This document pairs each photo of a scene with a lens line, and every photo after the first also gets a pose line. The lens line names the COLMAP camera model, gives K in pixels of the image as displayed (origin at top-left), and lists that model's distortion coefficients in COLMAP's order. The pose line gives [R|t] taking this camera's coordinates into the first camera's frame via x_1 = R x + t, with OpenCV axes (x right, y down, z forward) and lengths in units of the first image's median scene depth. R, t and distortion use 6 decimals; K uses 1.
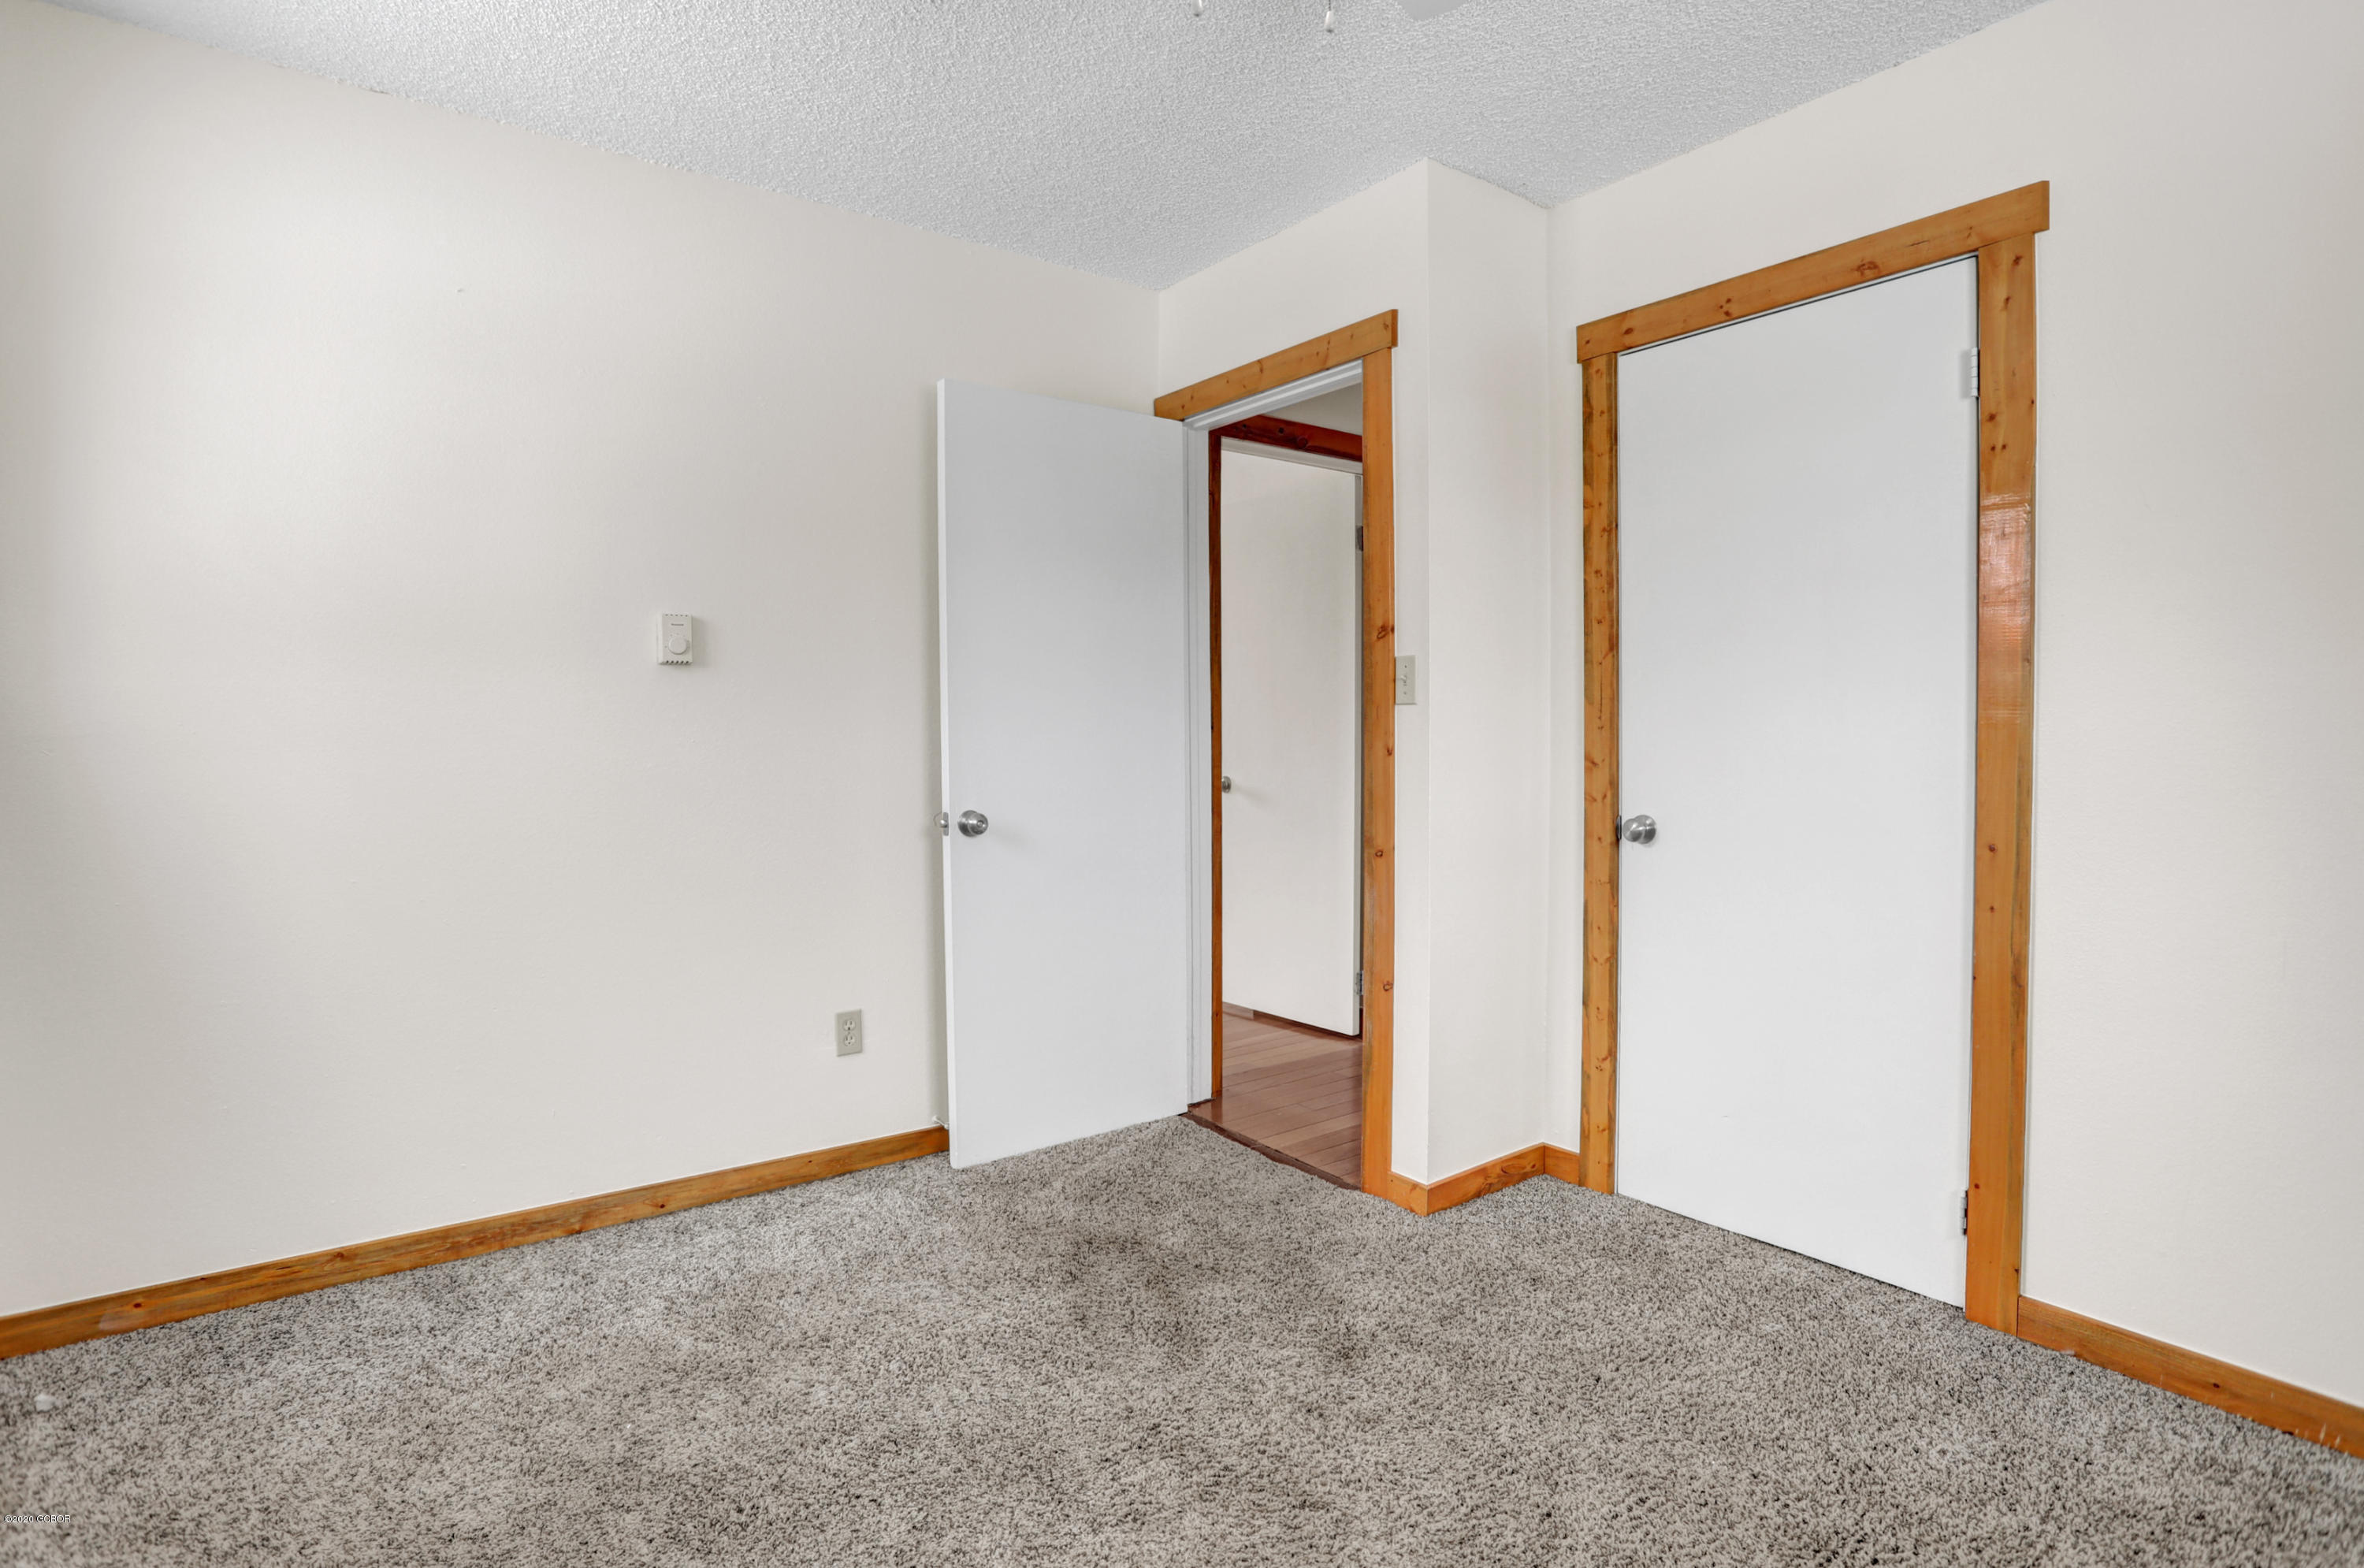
lens RADIAL K [[1160.5, 0, 1171.6], [0, 1160.5, 777.3], [0, 0, 1]] dist [-0.064935, 0.025013]
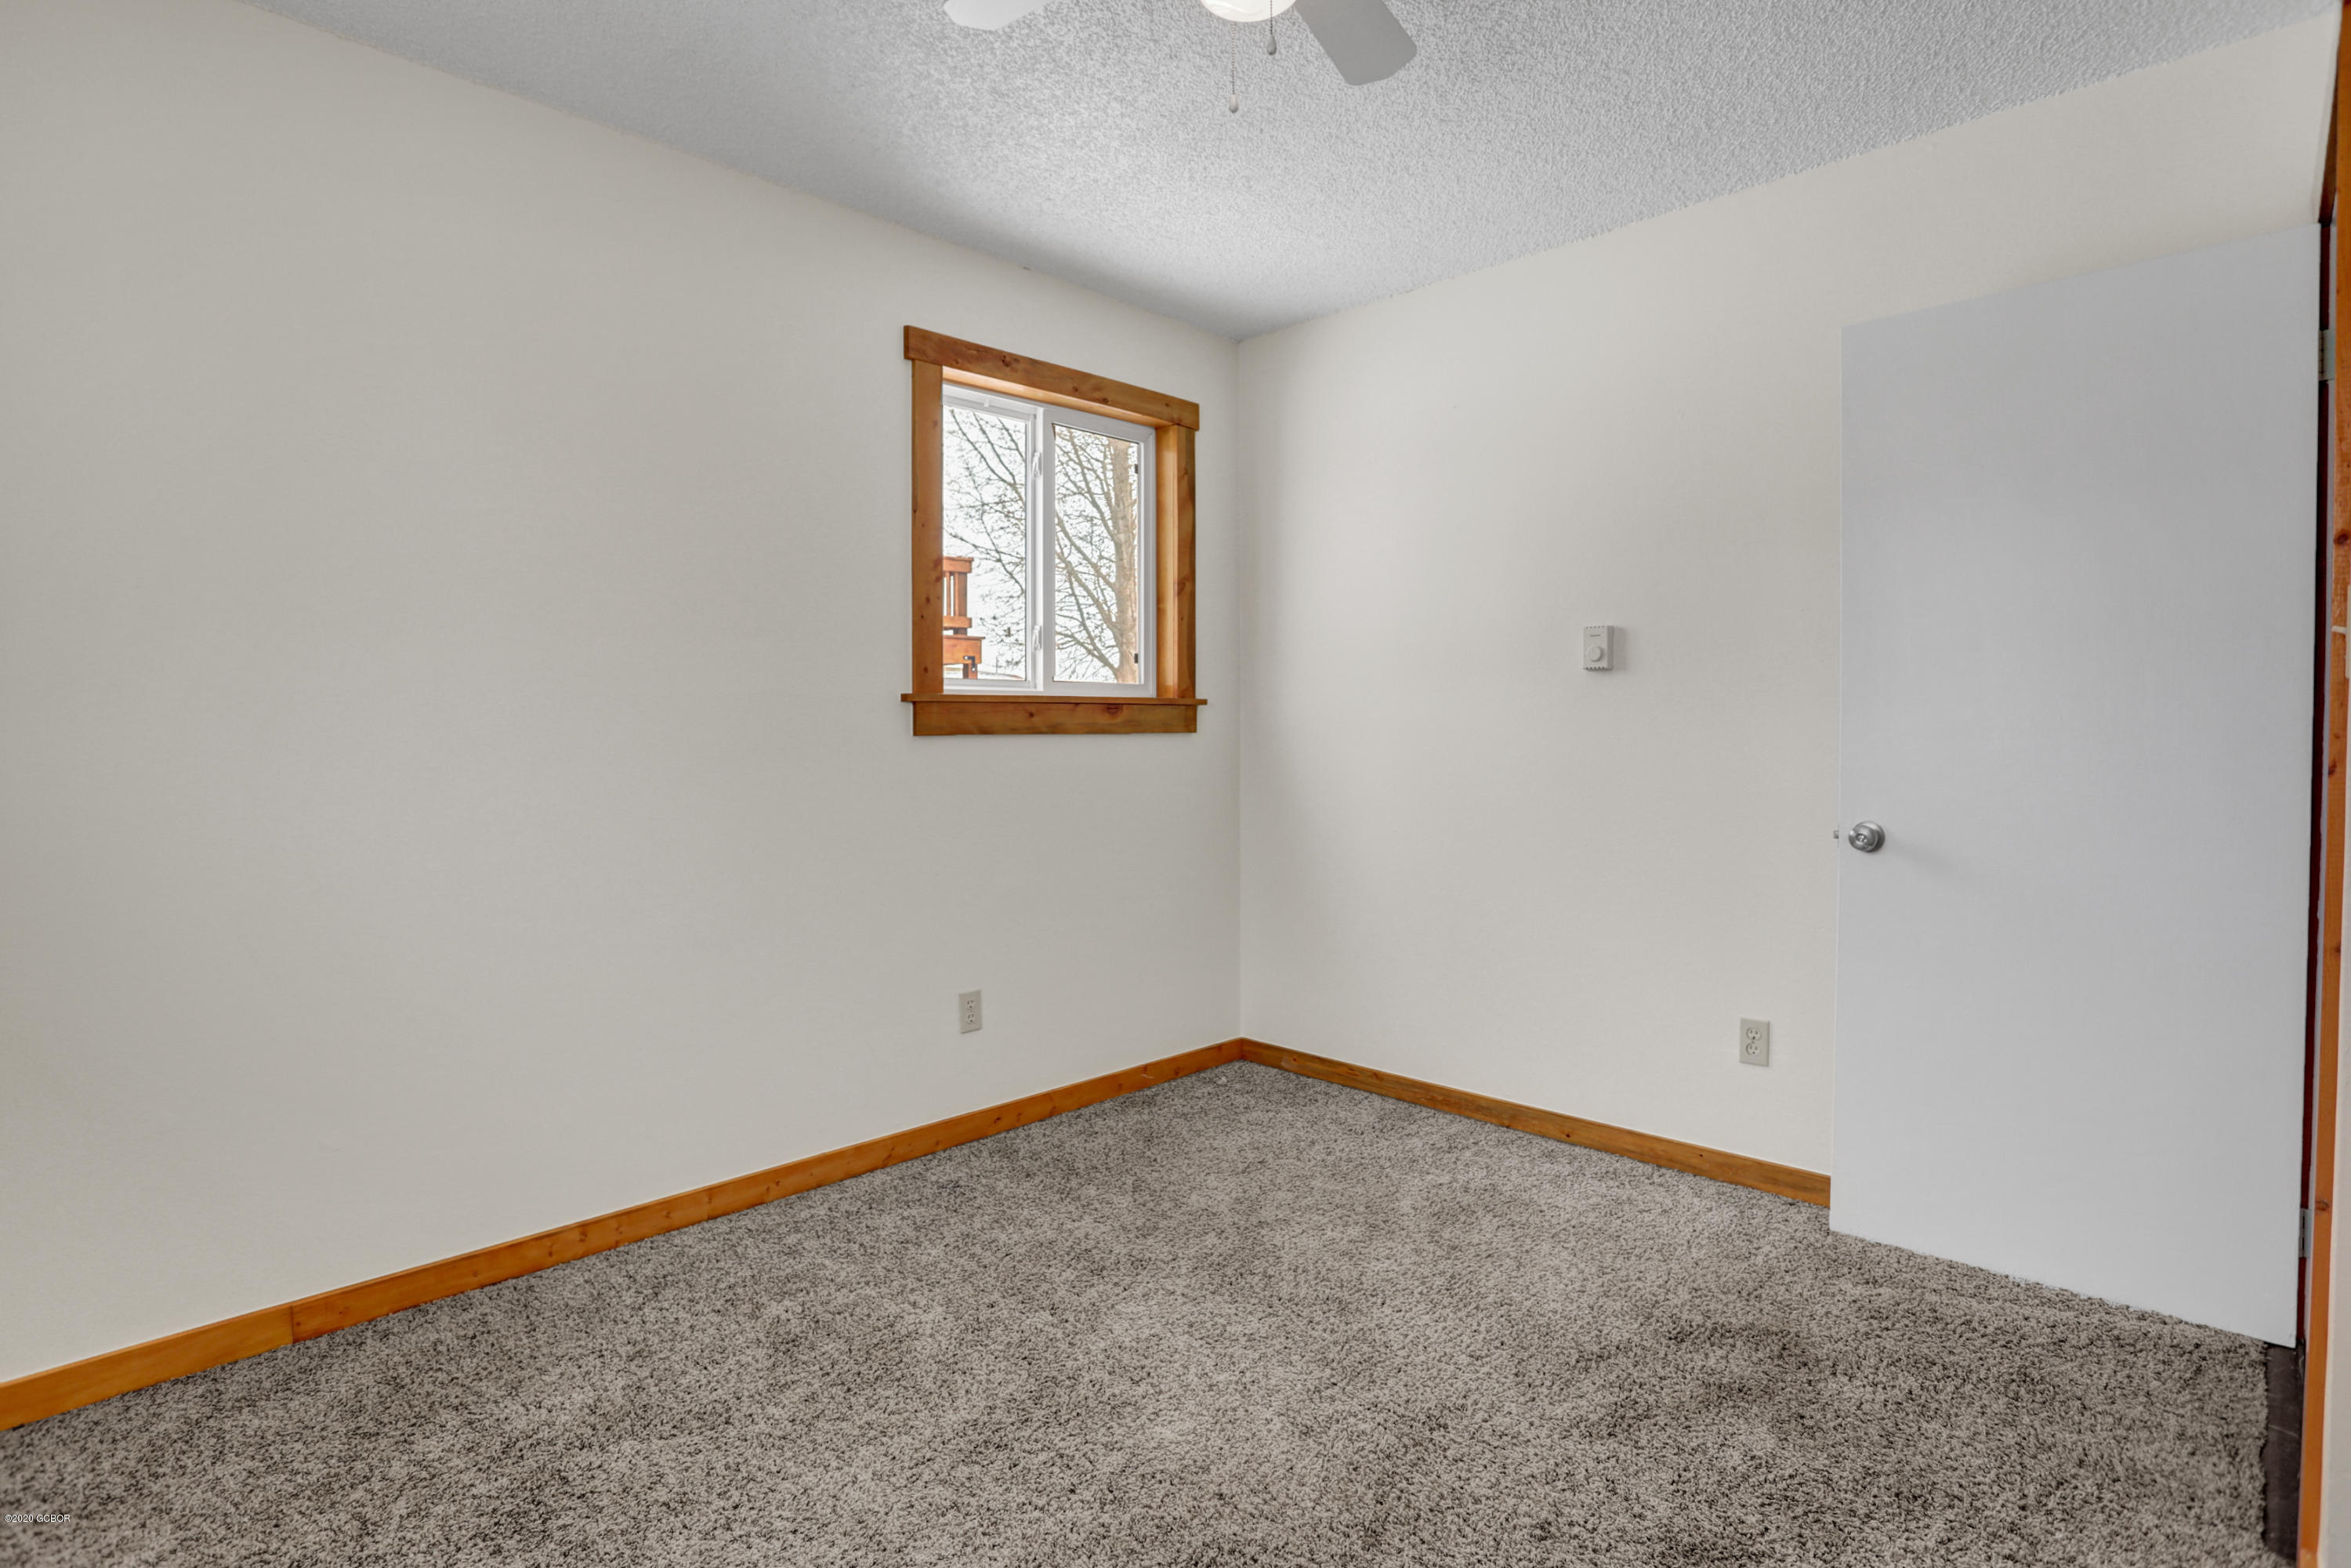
lens RADIAL K [[1142.8, 0, 1172.2], [0, 1142.8, 769.3], [0, 0, 1]] dist [-0.069710, 0.029593]
pose [[0.171356, 0.037647, -0.984490, 0.703203], [-0.031881, 0.998958, 0.032651, -0.026546], [0.984693, 0.025791, 0.172378, 0.454390]]
